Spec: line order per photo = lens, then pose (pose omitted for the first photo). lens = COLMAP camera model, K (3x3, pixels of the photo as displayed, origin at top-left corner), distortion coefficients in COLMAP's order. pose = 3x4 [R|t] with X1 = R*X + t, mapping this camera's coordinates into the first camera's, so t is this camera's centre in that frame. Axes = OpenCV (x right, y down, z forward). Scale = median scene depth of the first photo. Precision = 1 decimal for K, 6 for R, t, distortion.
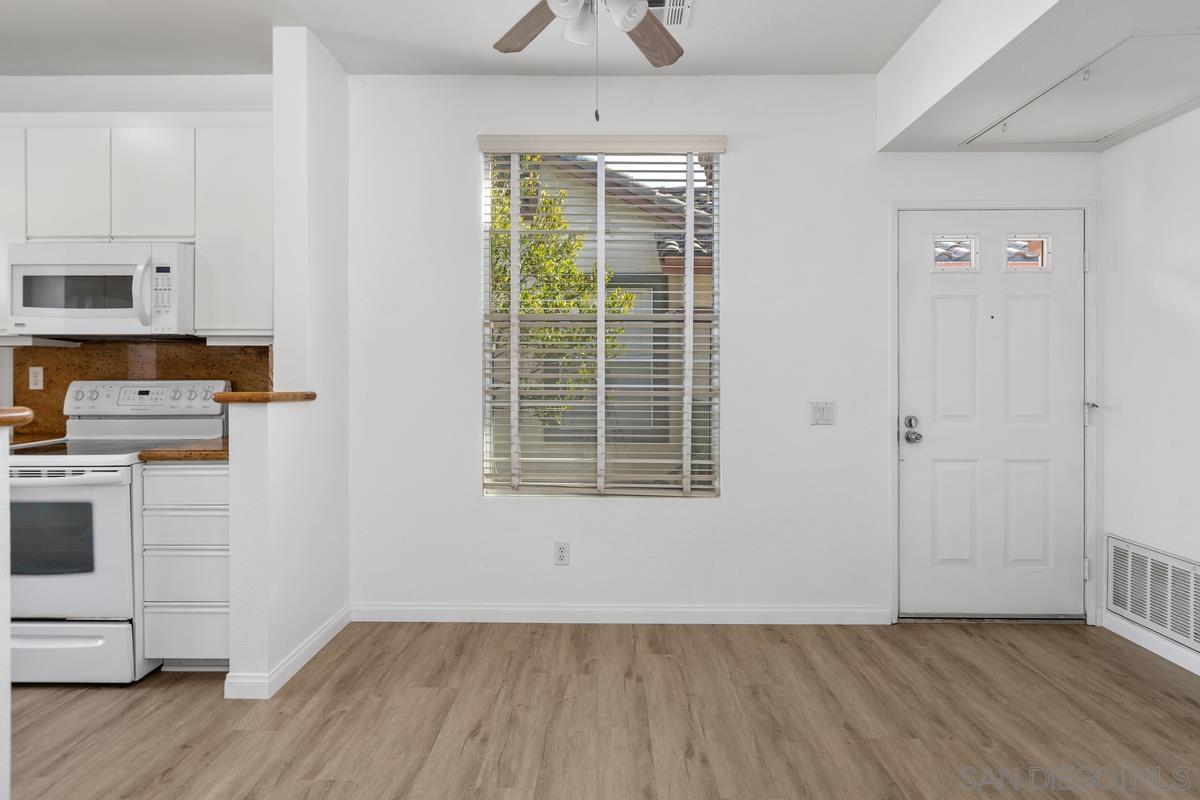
lens RADIAL K [[598.9, 0, 601.0], [0, 598.9, 382.5], [0, 0, 1]] dist [0.000596, -0.000369]
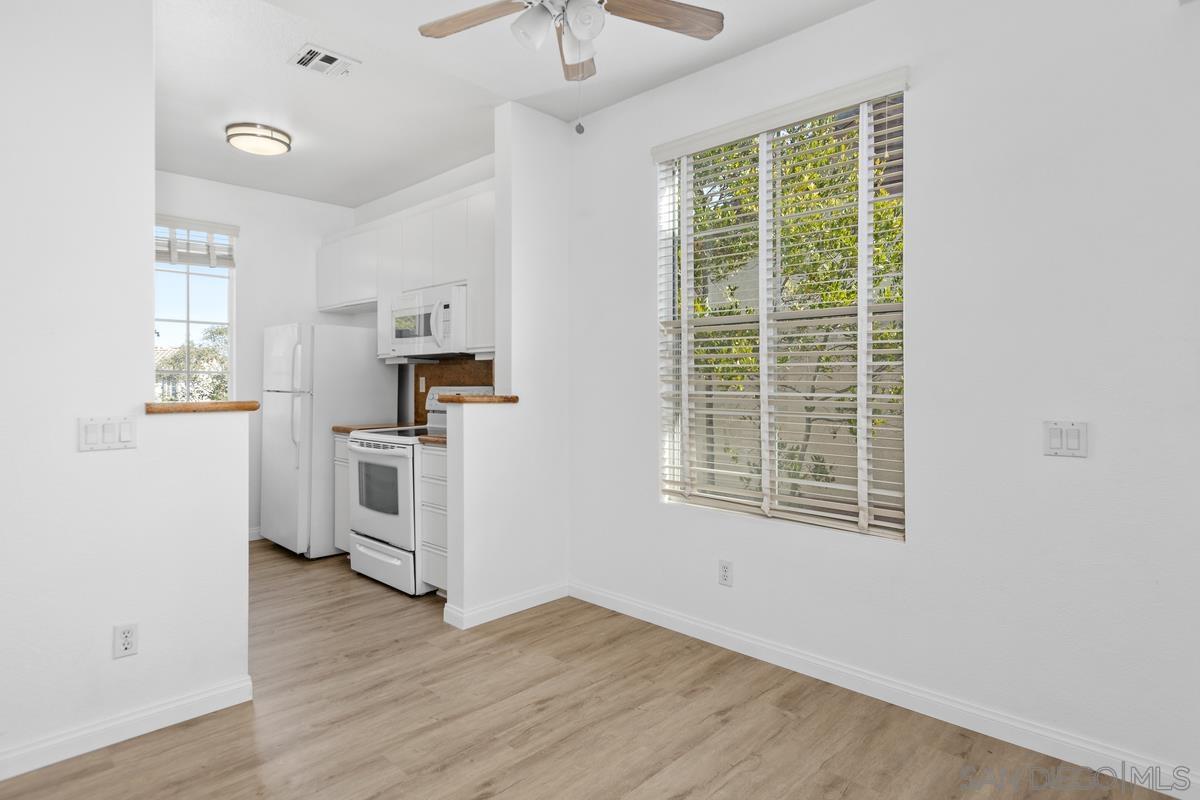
lens RADIAL K [[646.5, 0, 602.0], [0, 646.5, 387.3], [0, 0, 1]] dist [0.006057, -0.002577]
pose [[0.729046, 0.003275, -0.684457, 0.539128], [-0.005057, 0.999987, -0.000601, -0.002338], [0.684446, 0.003899, 0.729053, 0.148938]]
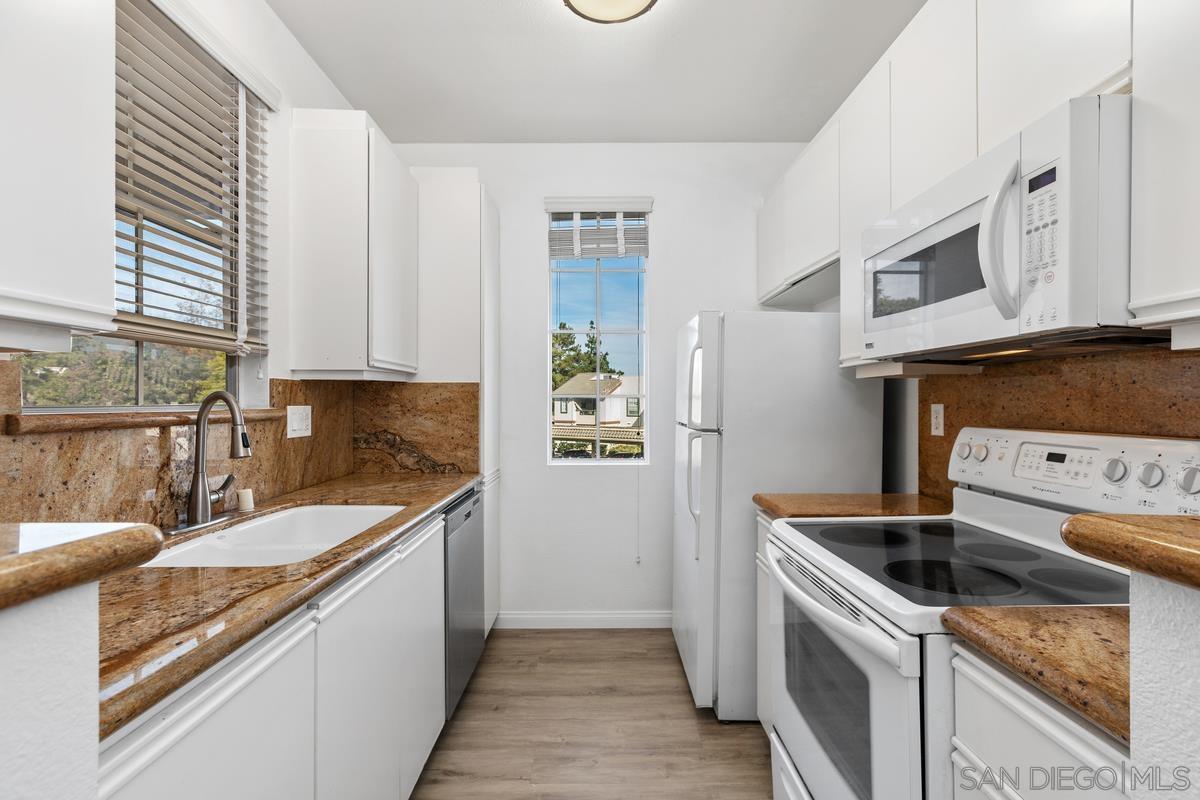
lens RADIAL K [[543.7, 0, 600.4], [0, 543.7, 400.2], [0, 0, 1]] dist [0.009499, -0.003339]
pose [[0.013600, -0.003212, -0.999902, -0.337149], [-0.006917, 0.999971, -0.003306, -0.028441], [0.999884, 0.006961, 0.013577, 0.660154]]
